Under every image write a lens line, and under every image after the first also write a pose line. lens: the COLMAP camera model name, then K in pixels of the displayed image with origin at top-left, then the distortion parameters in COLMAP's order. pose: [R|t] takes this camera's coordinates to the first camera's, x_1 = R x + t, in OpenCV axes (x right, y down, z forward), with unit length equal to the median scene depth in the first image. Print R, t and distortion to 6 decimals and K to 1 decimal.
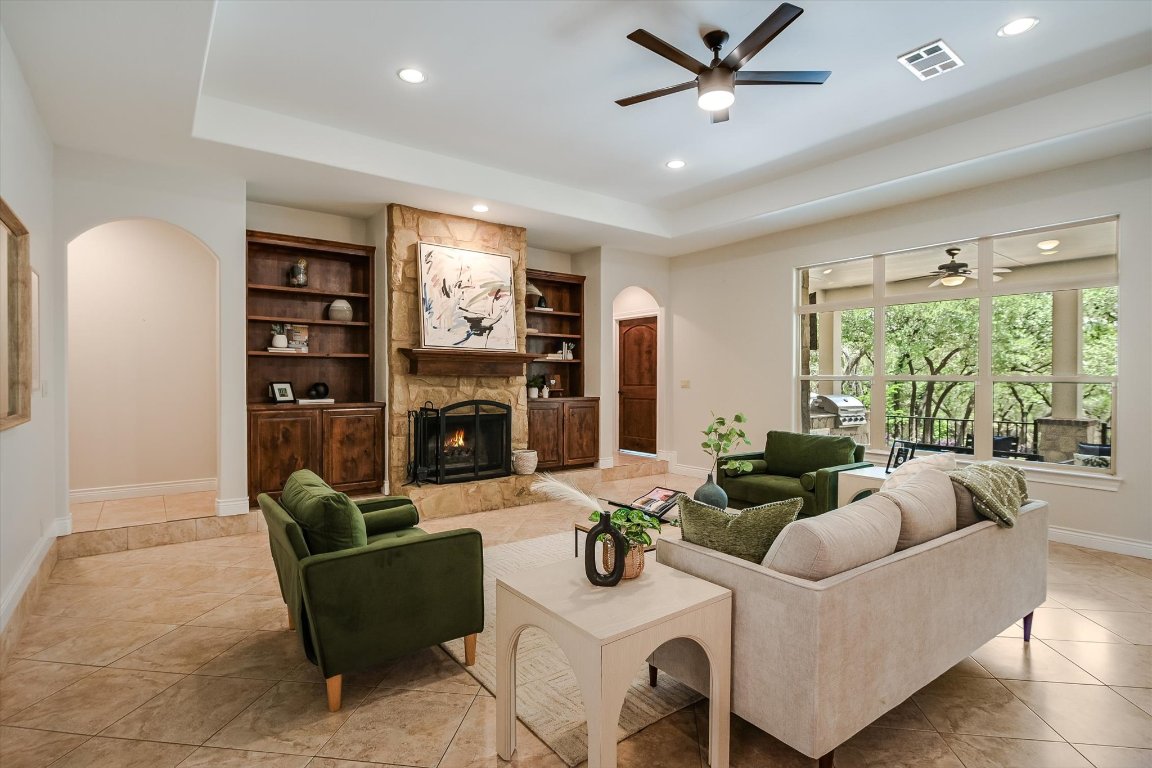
lens RADIAL K [[570.2, 0, 573.7], [0, 570.2, 400.2], [0, 0, 1]] dist [0.002258, -0.000018]
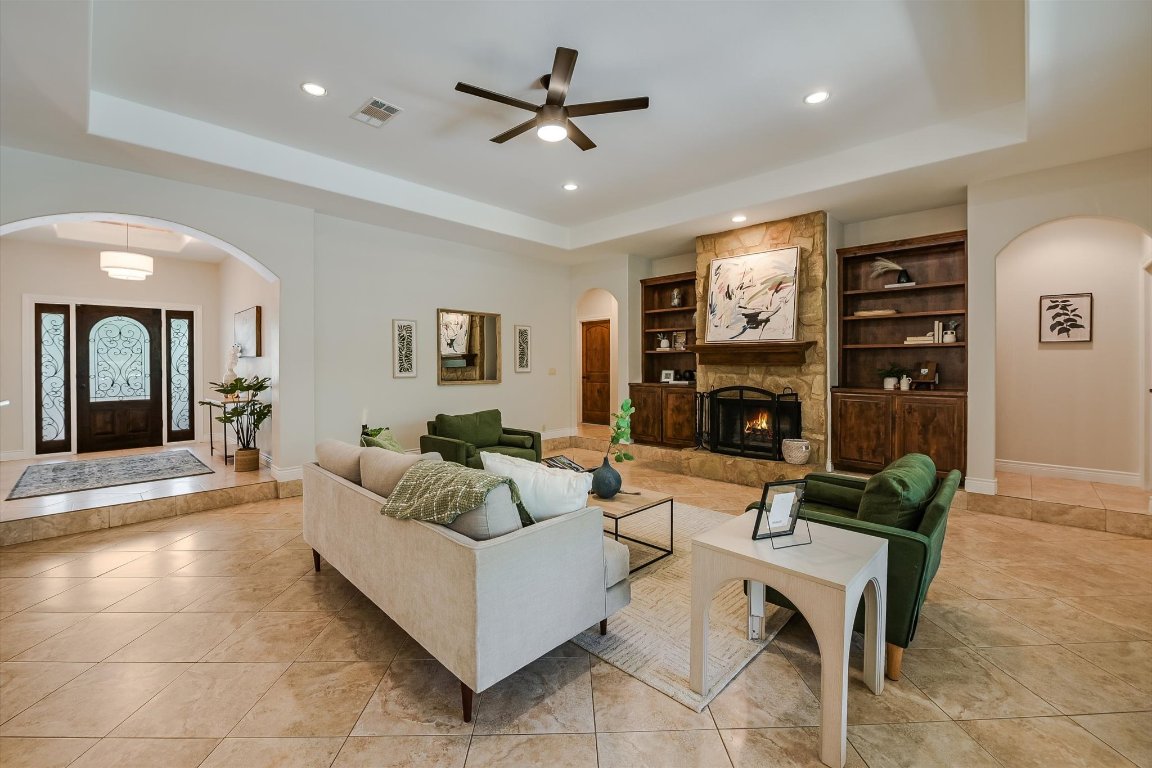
lens RADIAL K [[477.6, 0, 576.0], [0, 477.6, 384.0], [0, 0, 1]] dist [-0.014373, -0.000344]
pose [[0.149707, 0.034022, -0.988145, 0.701226], [-0.036837, 0.998906, 0.028812, -0.018938], [0.988044, 0.032087, 0.150796, 0.514273]]
